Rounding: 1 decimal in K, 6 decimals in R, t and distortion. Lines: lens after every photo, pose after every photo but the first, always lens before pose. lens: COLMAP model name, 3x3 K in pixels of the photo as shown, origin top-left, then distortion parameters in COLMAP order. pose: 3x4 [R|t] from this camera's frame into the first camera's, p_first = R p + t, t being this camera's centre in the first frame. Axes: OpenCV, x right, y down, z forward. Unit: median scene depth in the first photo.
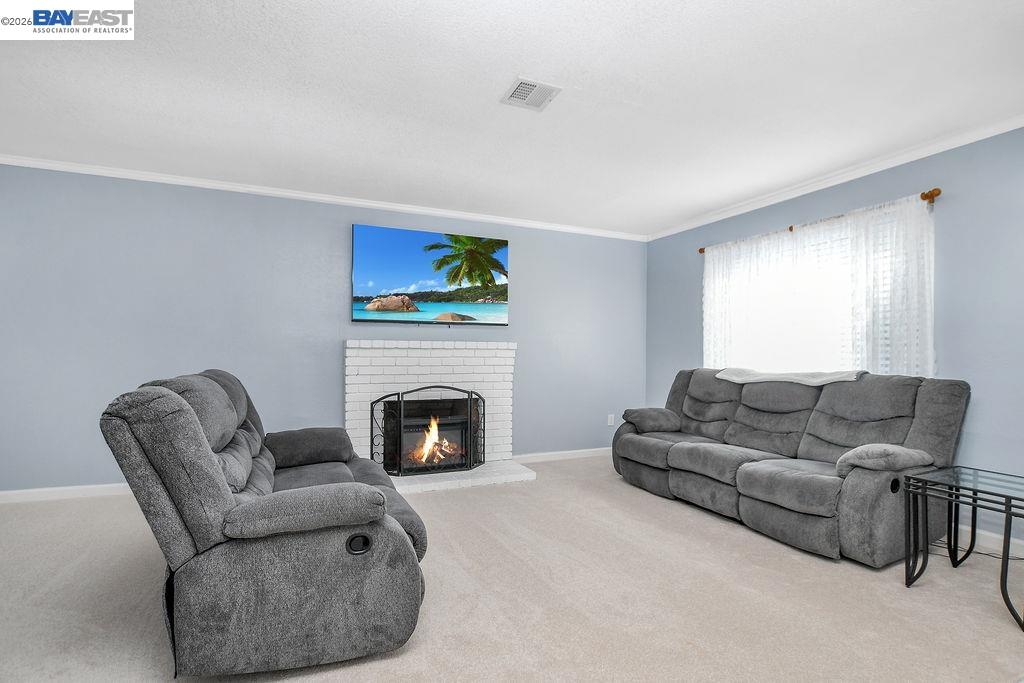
lens RADIAL K [[485.9, 0, 496.1], [0, 485.9, 342.3], [0, 0, 1]] dist [-0.005596, -0.000195]
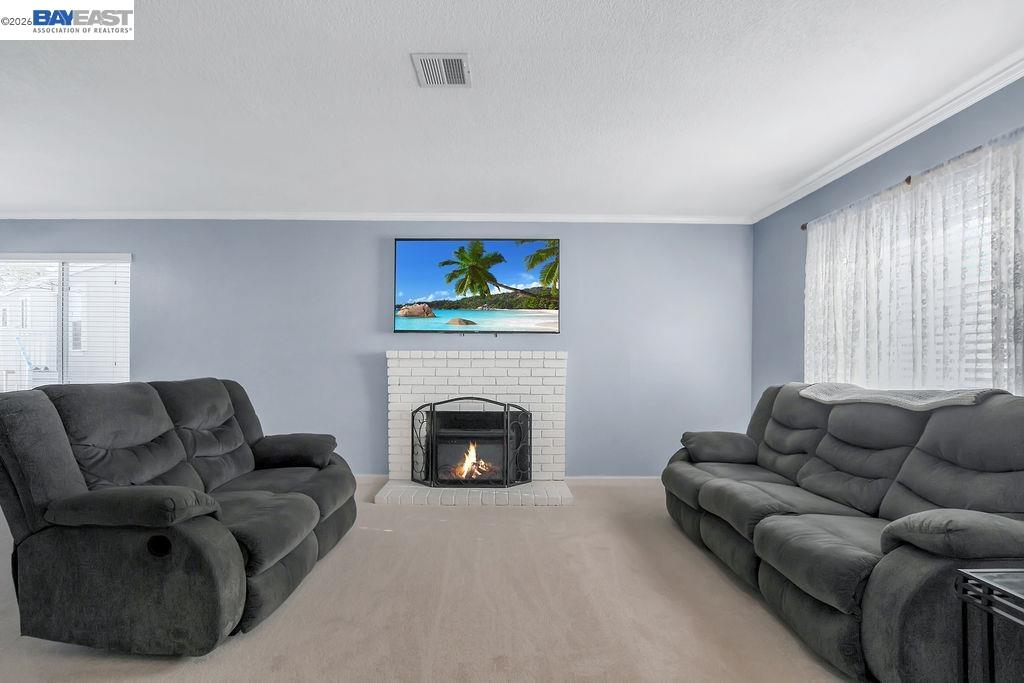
lens RADIAL K [[485.9, 0, 510.6], [0, 485.9, 347.1], [0, 0, 1]] dist [-0.005596, -0.000195]
pose [[0.915835, -0.016624, -0.401210, 0.352529], [0.011759, 0.999824, -0.014585, 0.004890], [0.401382, 0.008639, 0.915870, 0.145574]]
